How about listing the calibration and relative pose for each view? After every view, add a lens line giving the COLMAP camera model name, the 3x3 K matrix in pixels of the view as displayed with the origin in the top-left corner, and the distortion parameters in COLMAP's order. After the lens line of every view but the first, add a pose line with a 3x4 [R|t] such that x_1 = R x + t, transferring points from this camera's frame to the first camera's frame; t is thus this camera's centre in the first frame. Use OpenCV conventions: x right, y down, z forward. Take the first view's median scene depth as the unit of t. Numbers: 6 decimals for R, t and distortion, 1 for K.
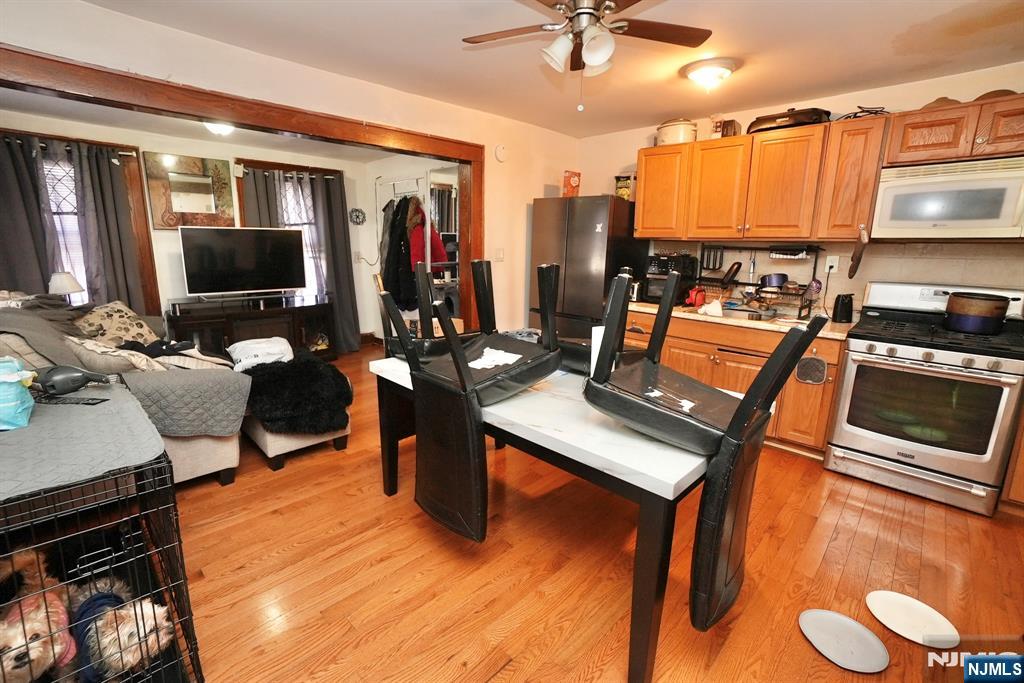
lens RADIAL K [[451.8, 0, 506.0], [0, 451.8, 339.6], [0, 0, 1]] dist [-0.048951, 0.021325]
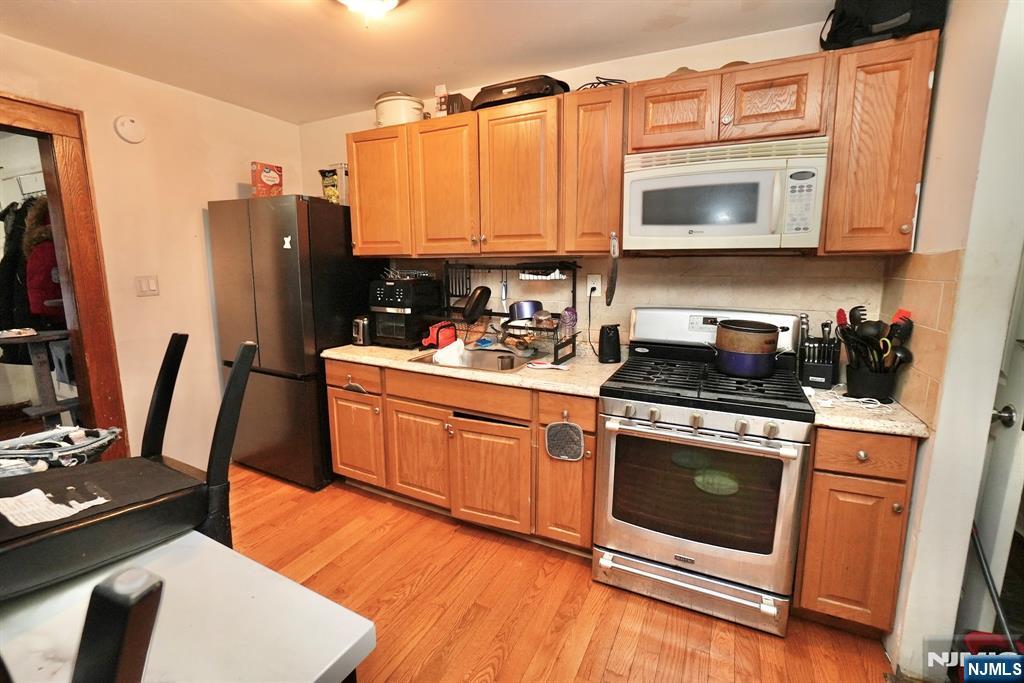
lens RADIAL K [[454.2, 0, 505.2], [0, 454.2, 336.3], [0, 0, 1]] dist [-0.036221, 0.000186]
pose [[0.953427, -0.063885, 0.294781, 0.381470], [0.077960, 0.996298, -0.036232, -0.071348], [-0.291375, 0.057526, 0.954878, 0.326213]]
